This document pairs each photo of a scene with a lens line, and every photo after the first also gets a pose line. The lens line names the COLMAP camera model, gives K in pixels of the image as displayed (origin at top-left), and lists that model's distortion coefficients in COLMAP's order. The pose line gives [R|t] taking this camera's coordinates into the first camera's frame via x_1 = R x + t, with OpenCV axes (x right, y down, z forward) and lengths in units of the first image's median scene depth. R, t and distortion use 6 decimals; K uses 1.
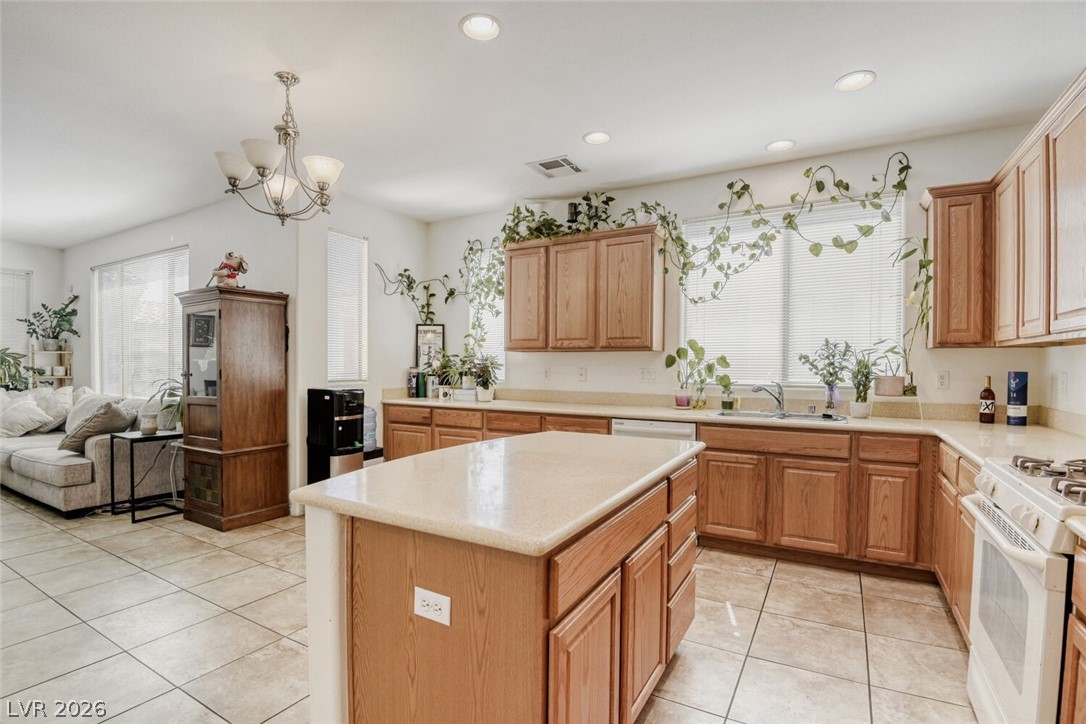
lens RADIAL K [[508.8, 0, 516.9], [0, 508.8, 373.0], [0, 0, 1]] dist [-0.011637, -0.013232]
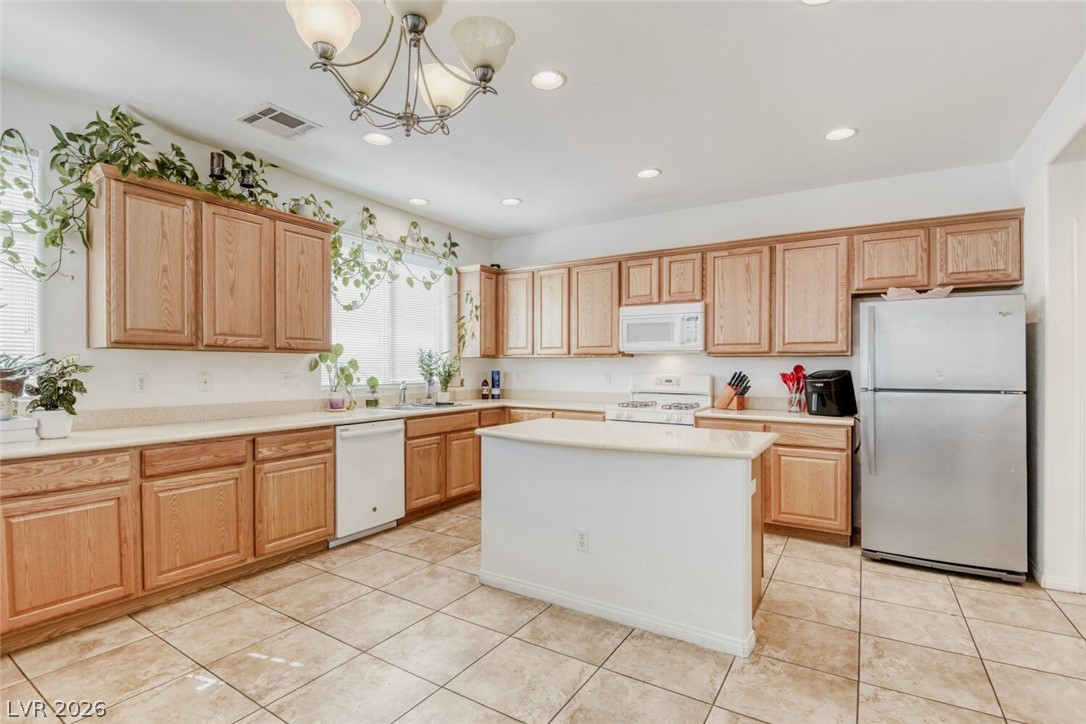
lens RADIAL K [[508.8, 0, 529.4], [0, 508.8, 374.0], [0, 0, 1]] dist [-0.011637, -0.013232]
pose [[0.044110, -0.014896, 0.998916, -0.657009], [0.020027, 0.999701, 0.014024, -0.010451], [-0.998826, 0.019387, 0.044396, 0.546908]]
